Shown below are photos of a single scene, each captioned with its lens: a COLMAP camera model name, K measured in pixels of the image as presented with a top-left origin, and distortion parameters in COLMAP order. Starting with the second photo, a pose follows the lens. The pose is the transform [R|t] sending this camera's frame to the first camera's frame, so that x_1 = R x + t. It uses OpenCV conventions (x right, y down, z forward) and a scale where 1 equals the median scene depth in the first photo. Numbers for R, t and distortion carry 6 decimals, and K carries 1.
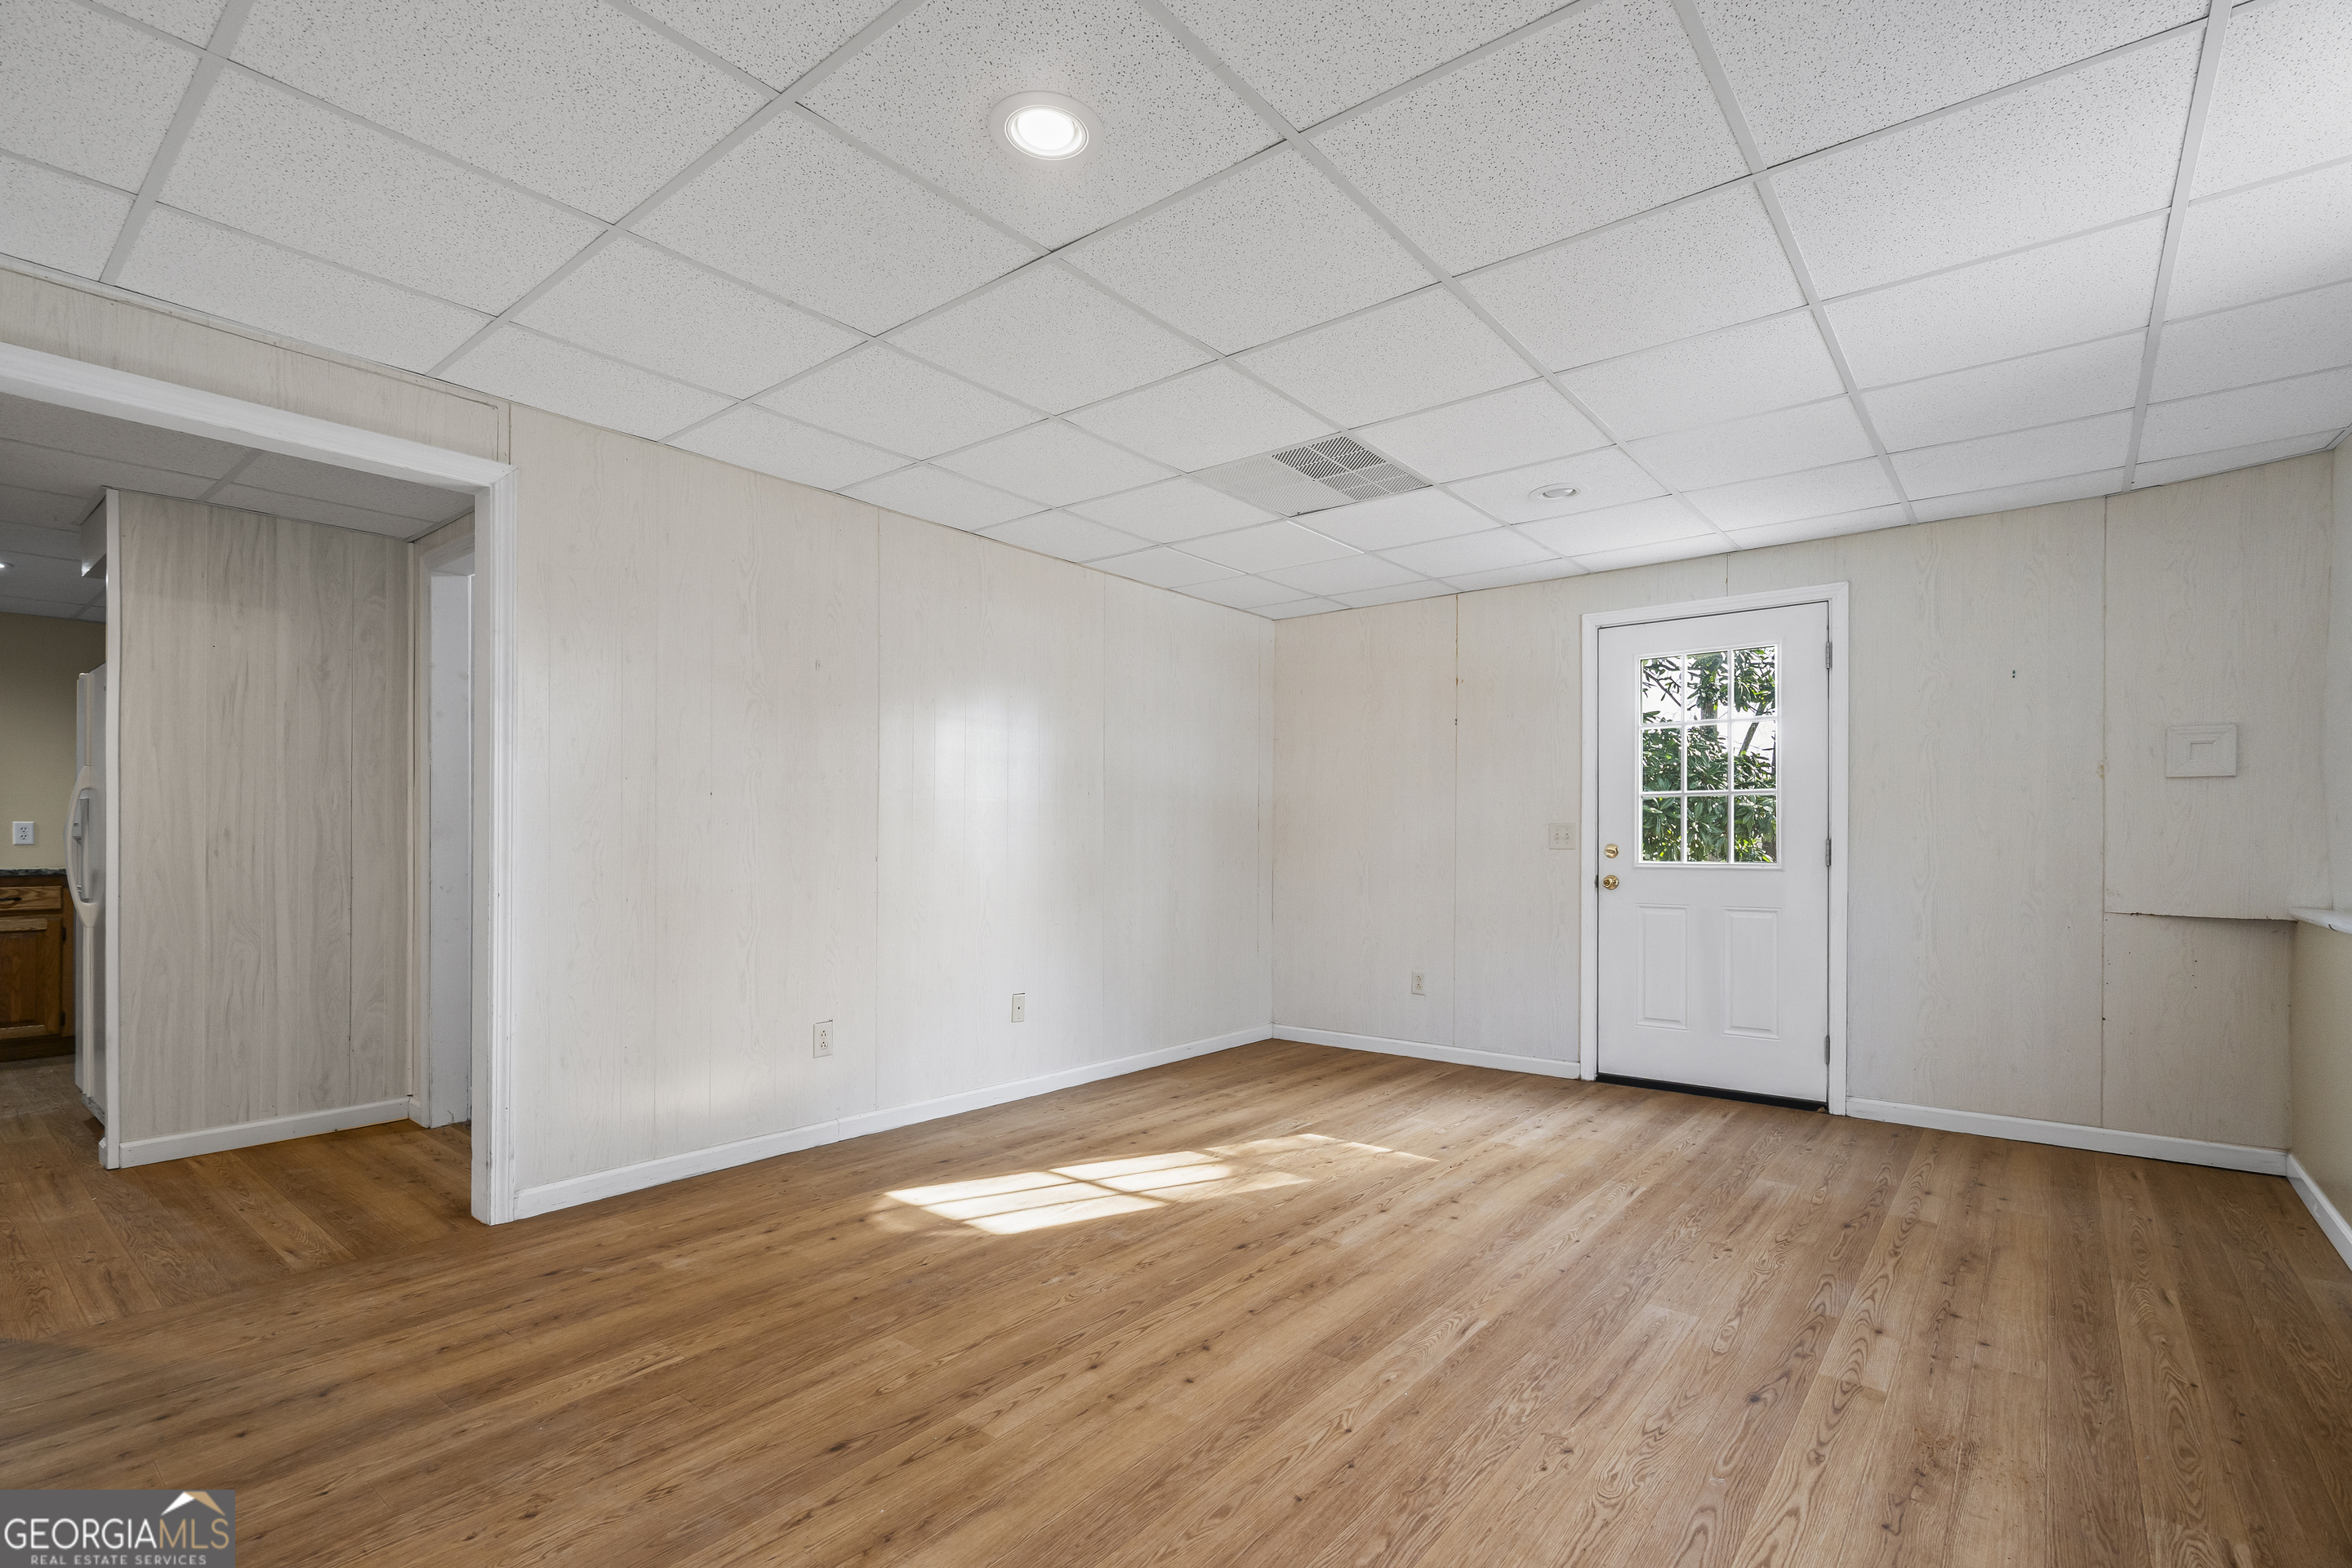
lens RADIAL K [[1087.6, 0, 1178.3], [0, 1087.6, 782.7], [0, 0, 1]] dist [-0.002903, -0.000094]
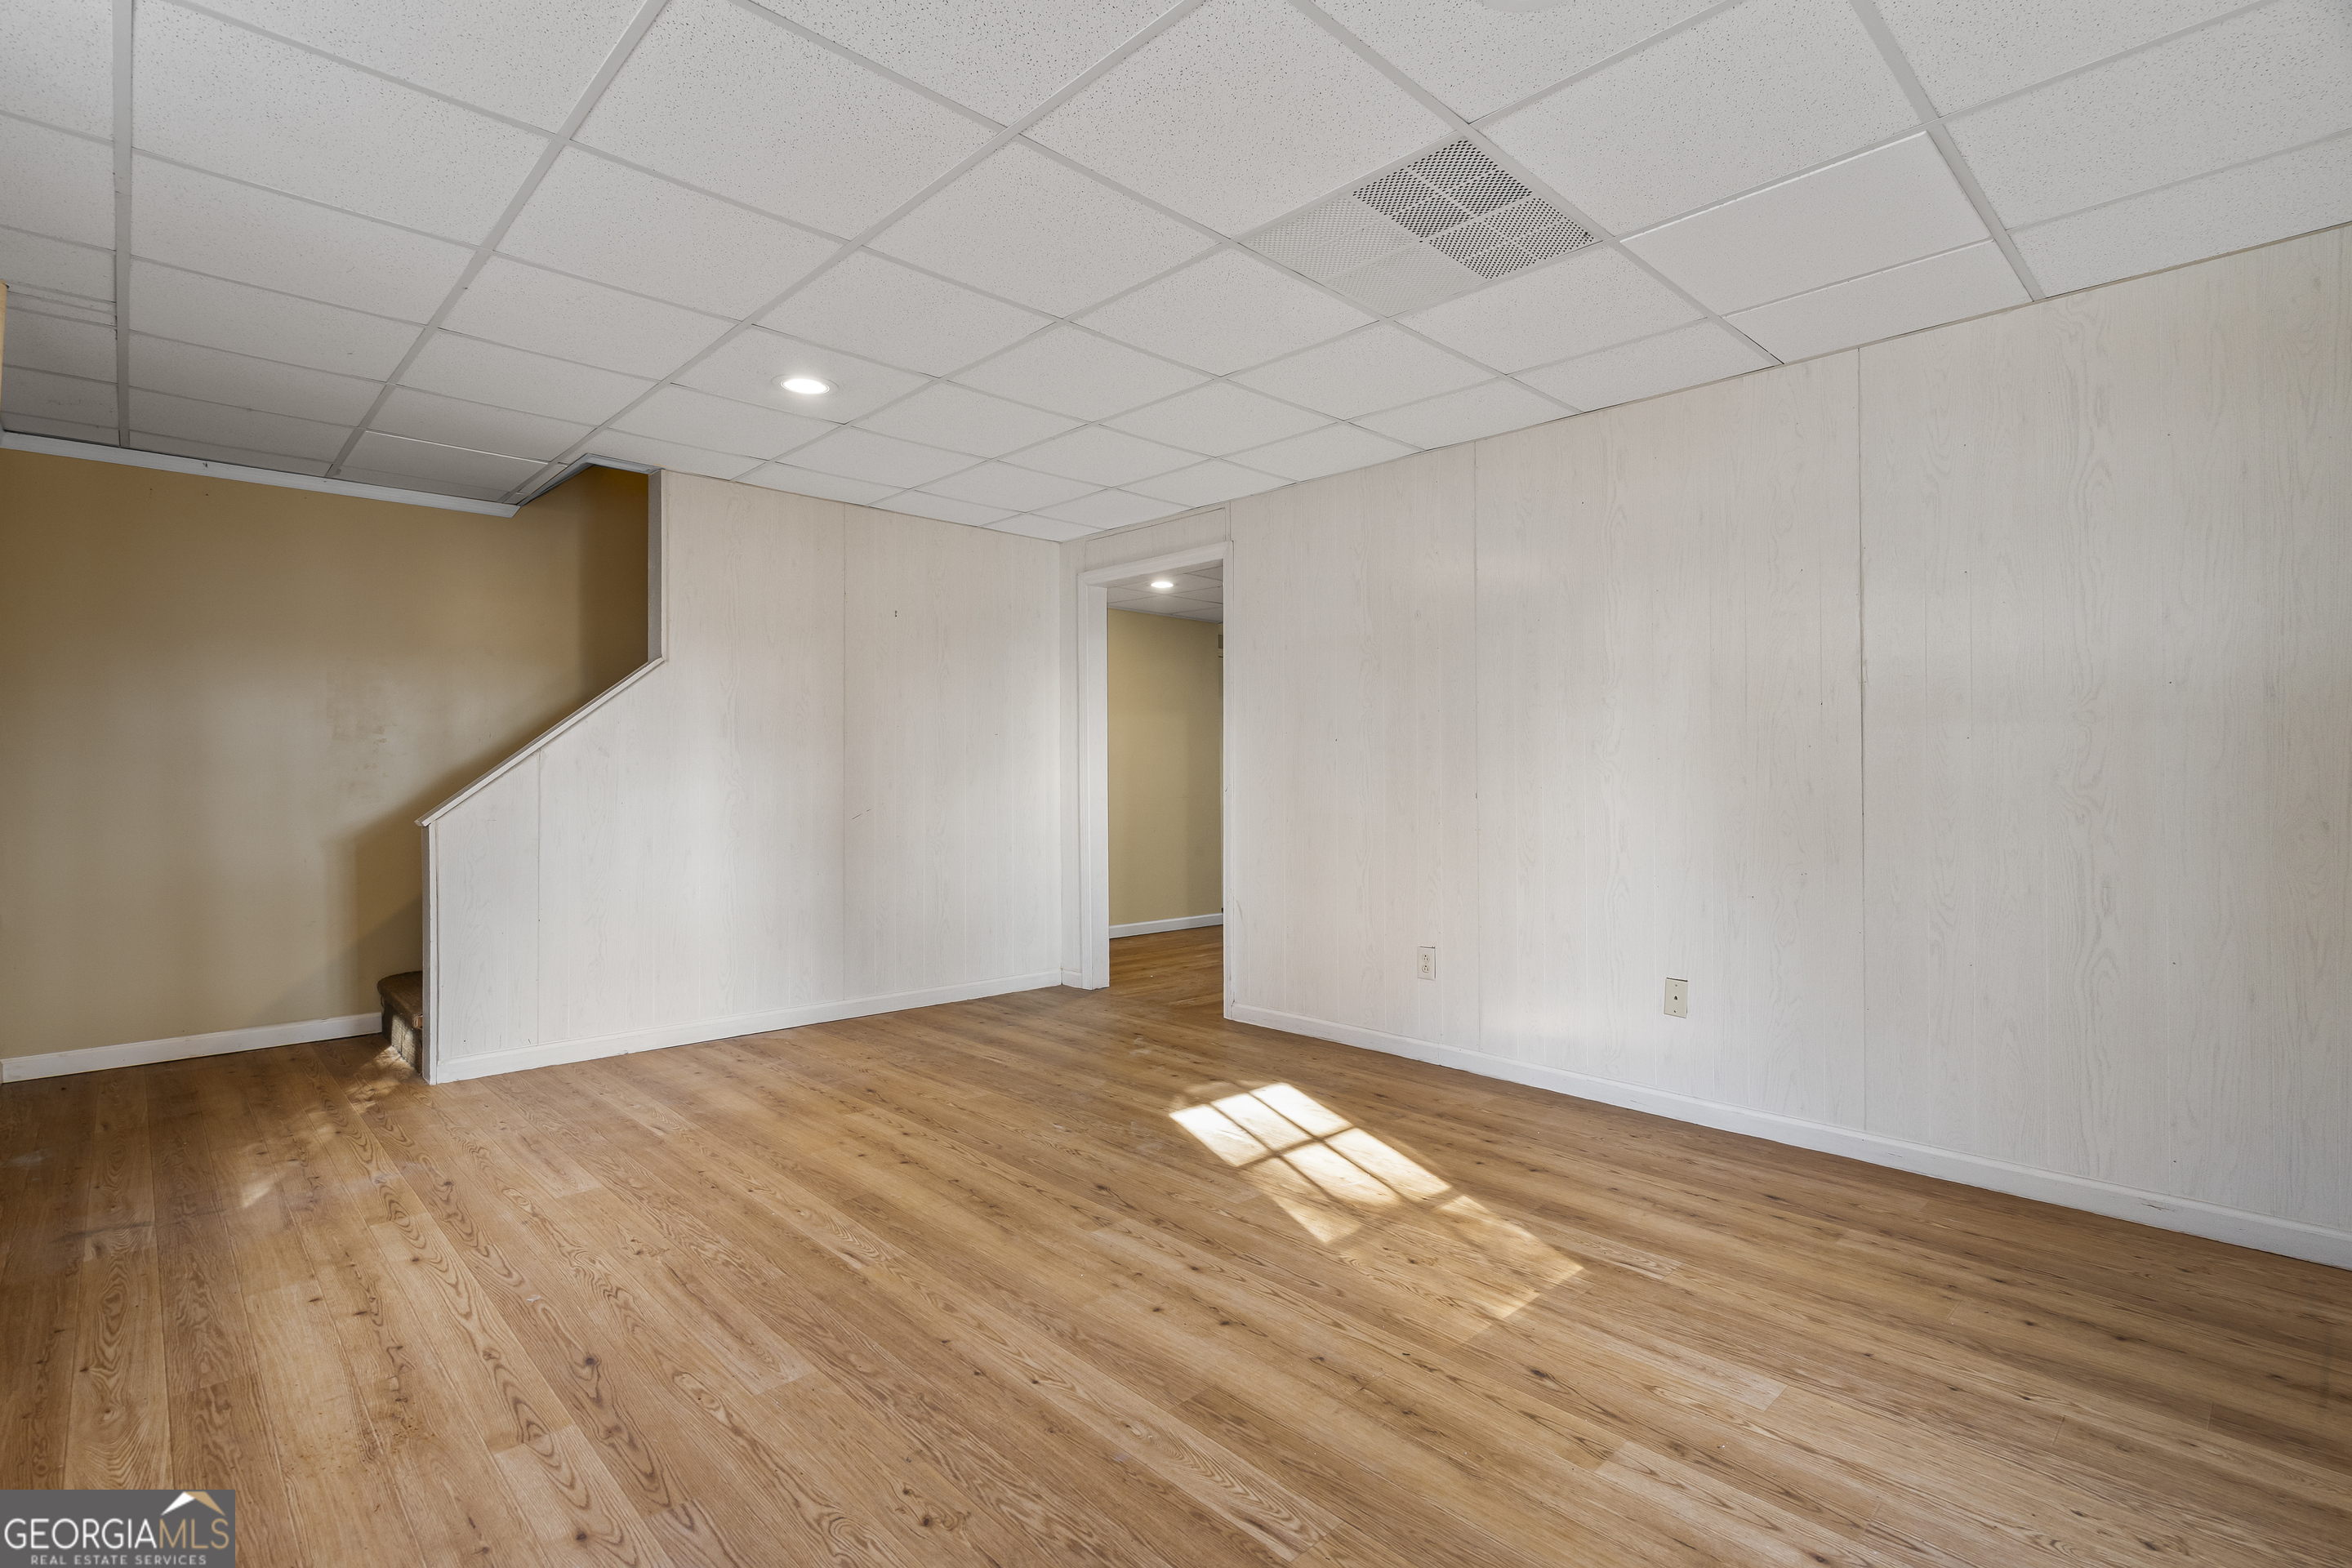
lens RADIAL K [[1087.6, 0, 1178.3], [0, 1087.6, 782.7], [0, 0, 1]] dist [-0.002903, -0.000094]
pose [[-0.125290, 0.000362, -0.992120, 1.037147], [0.052663, 0.998593, -0.006286, 0.068544], [0.990721, -0.053035, -0.125133, 1.217691]]
